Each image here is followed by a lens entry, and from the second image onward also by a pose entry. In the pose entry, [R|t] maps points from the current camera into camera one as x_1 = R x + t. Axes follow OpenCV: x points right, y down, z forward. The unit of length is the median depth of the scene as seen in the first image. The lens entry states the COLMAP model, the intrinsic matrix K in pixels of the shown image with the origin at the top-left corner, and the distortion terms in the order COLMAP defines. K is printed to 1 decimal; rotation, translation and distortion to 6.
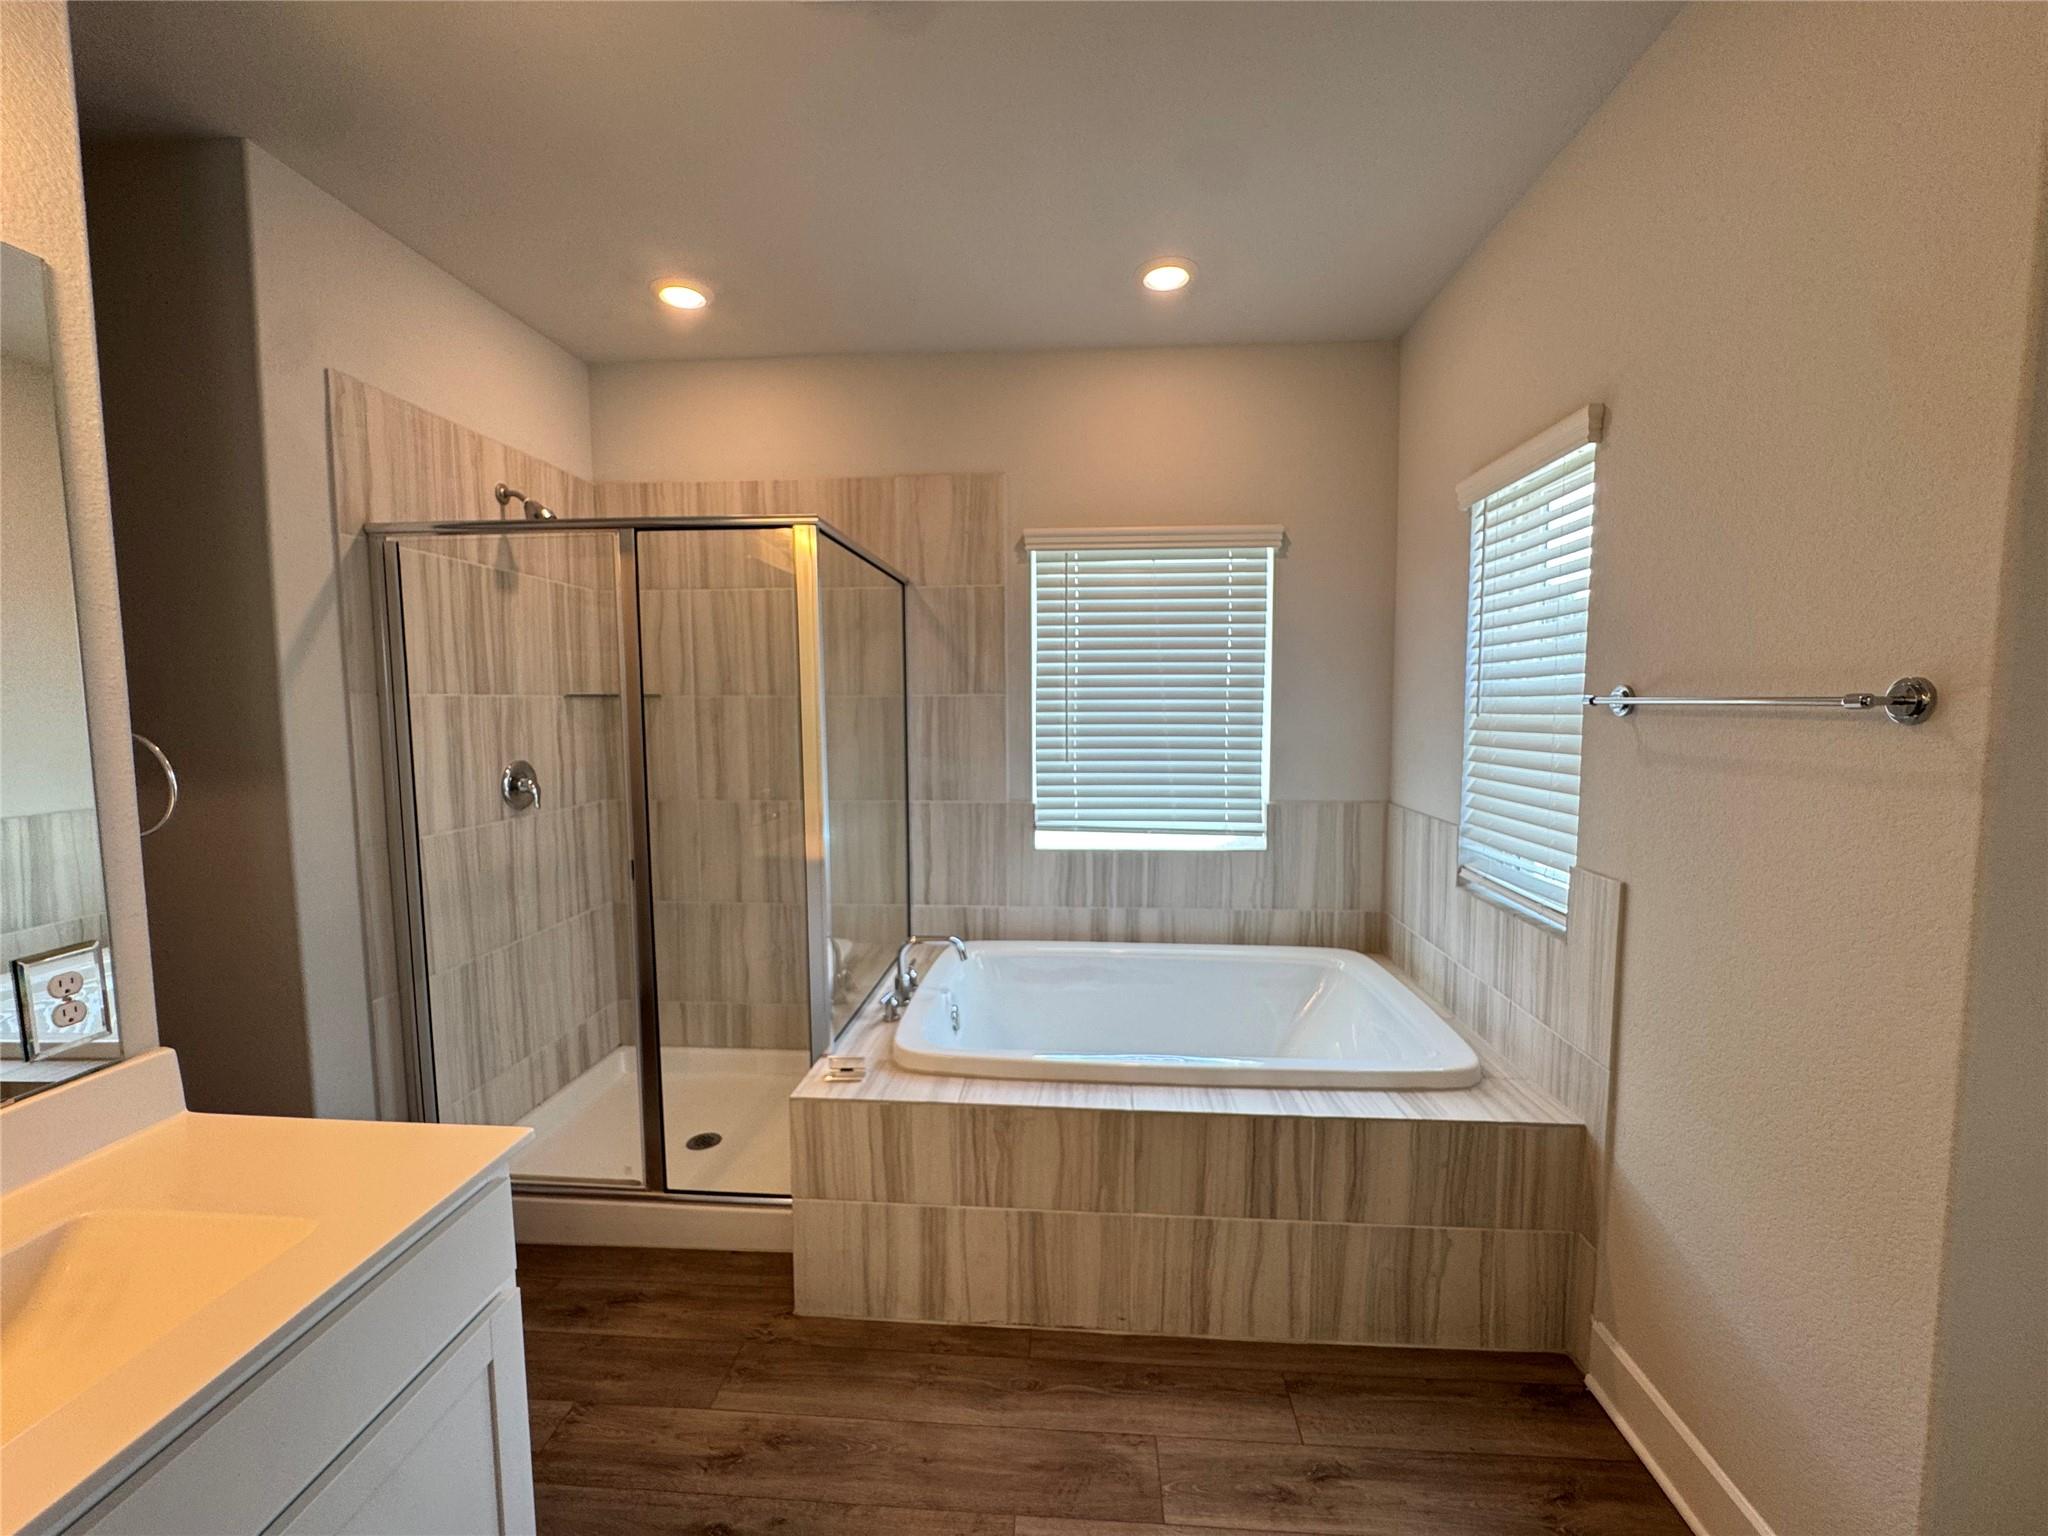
lens RADIAL K [[827.0, 0, 1026.3], [0, 827.0, 764.9], [0, 0, 1]] dist [-0.007030, 0.002183]
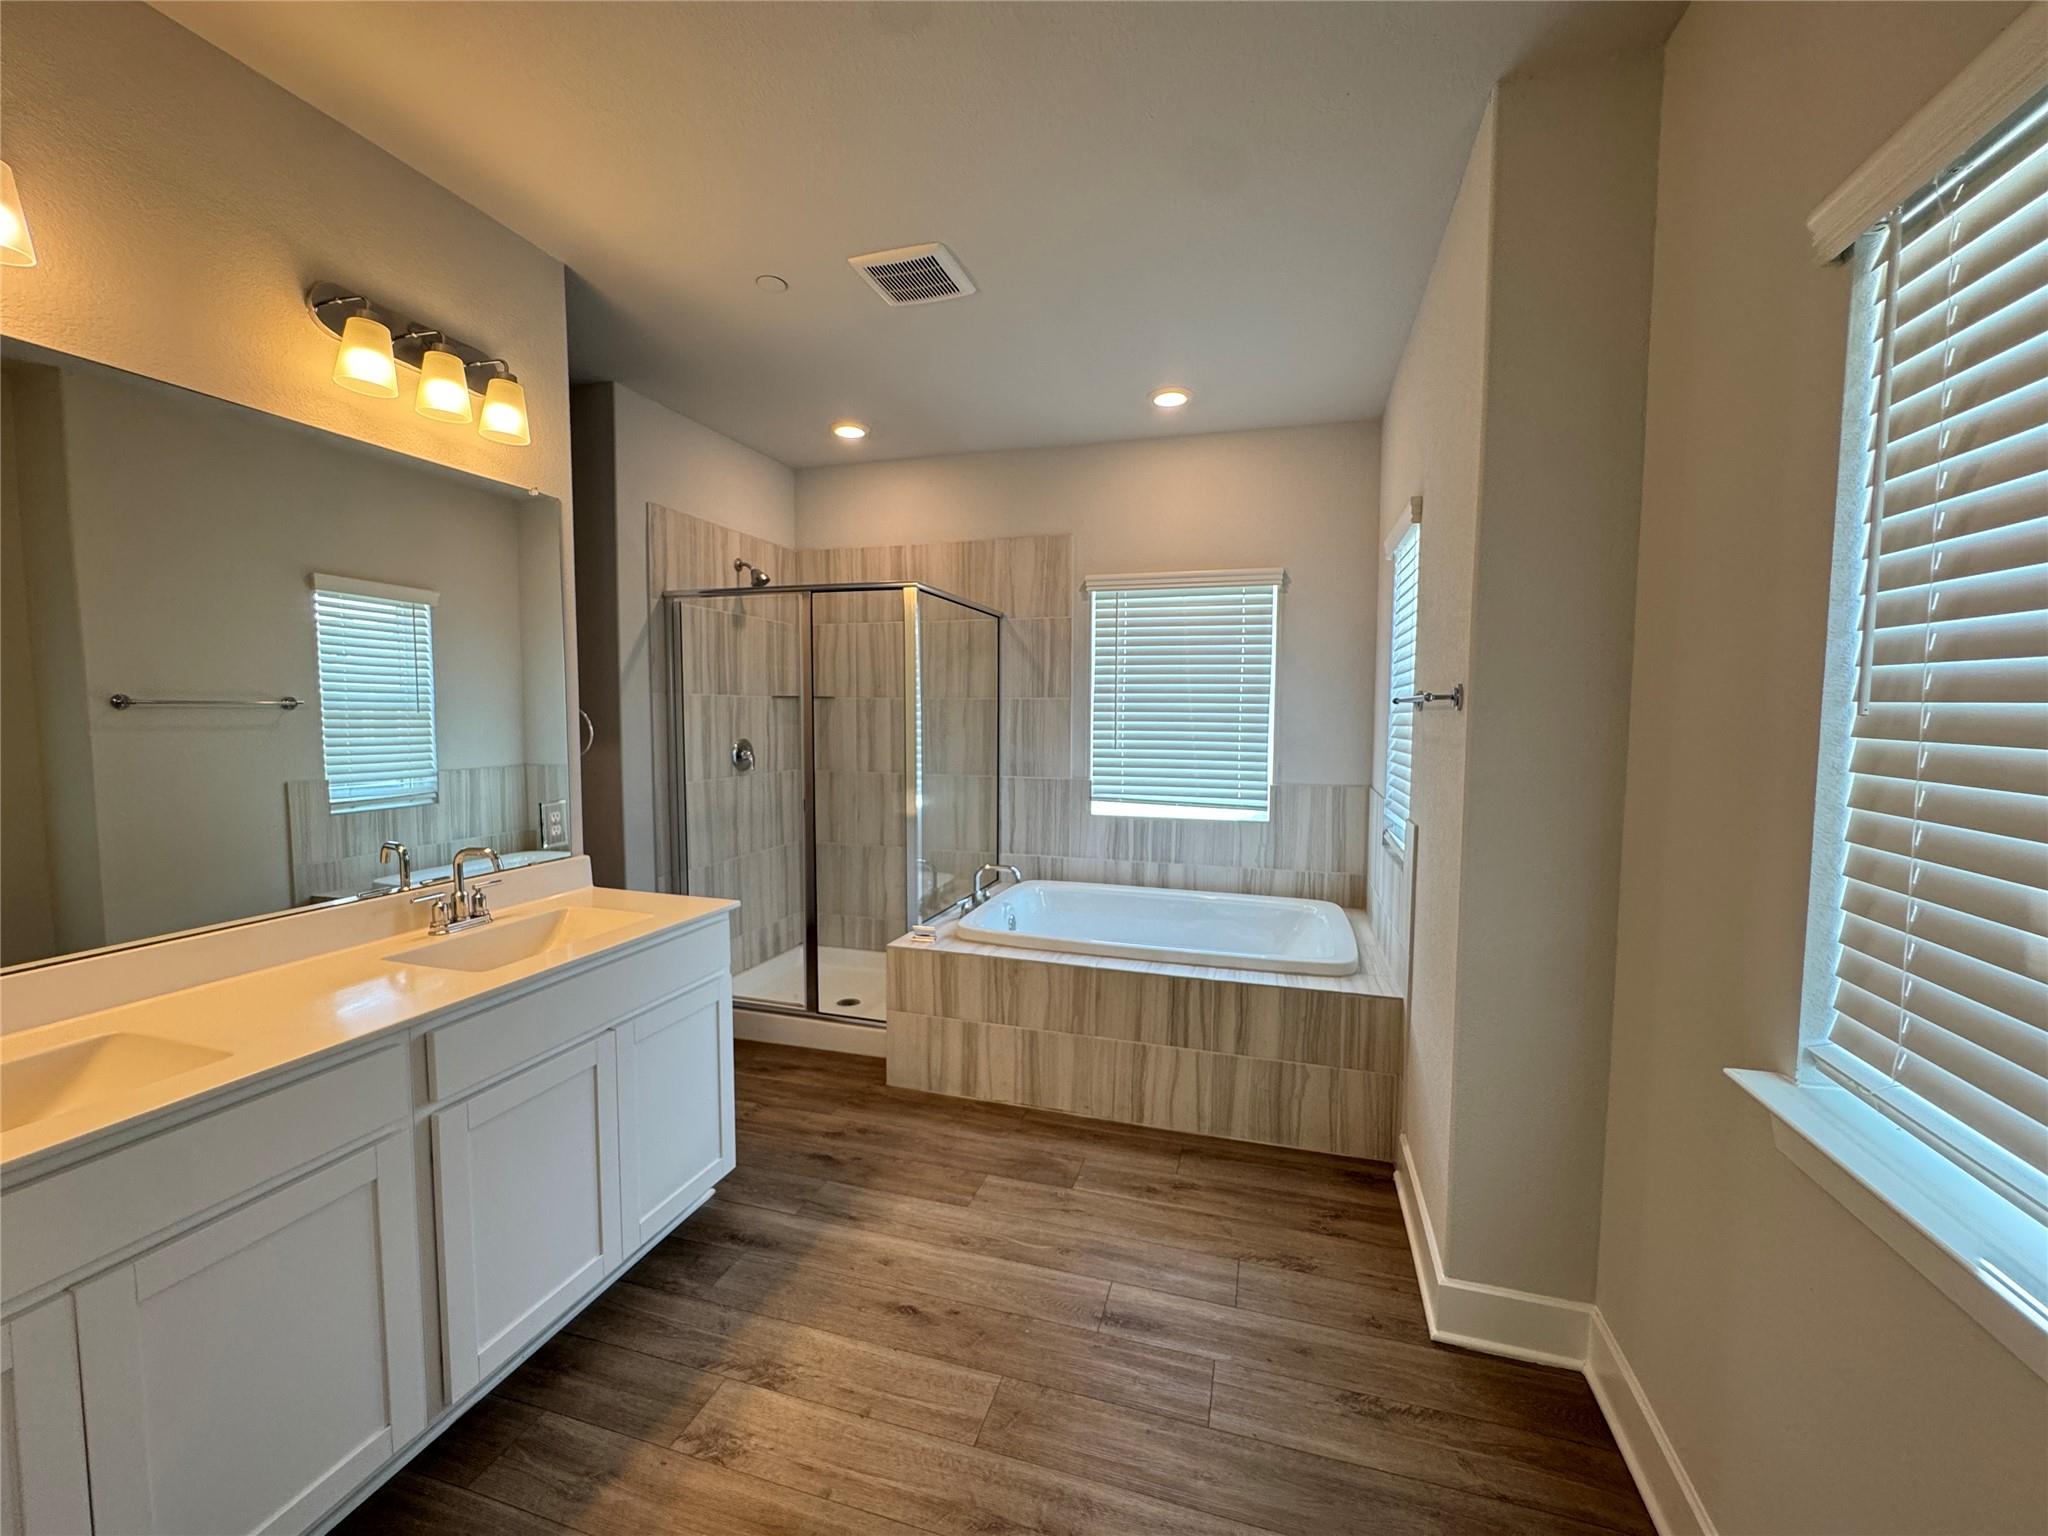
lens RADIAL K [[827.0, 0, 1026.3], [0, 827.0, 766.0], [0, 0, 1]] dist [-0.007030, 0.002183]
pose [[0.974301, 0.025218, -0.223834, 0.256416], [-0.028071, 0.999560, -0.009575, 0.048855], [0.223494, 0.015612, 0.974580, -0.397165]]
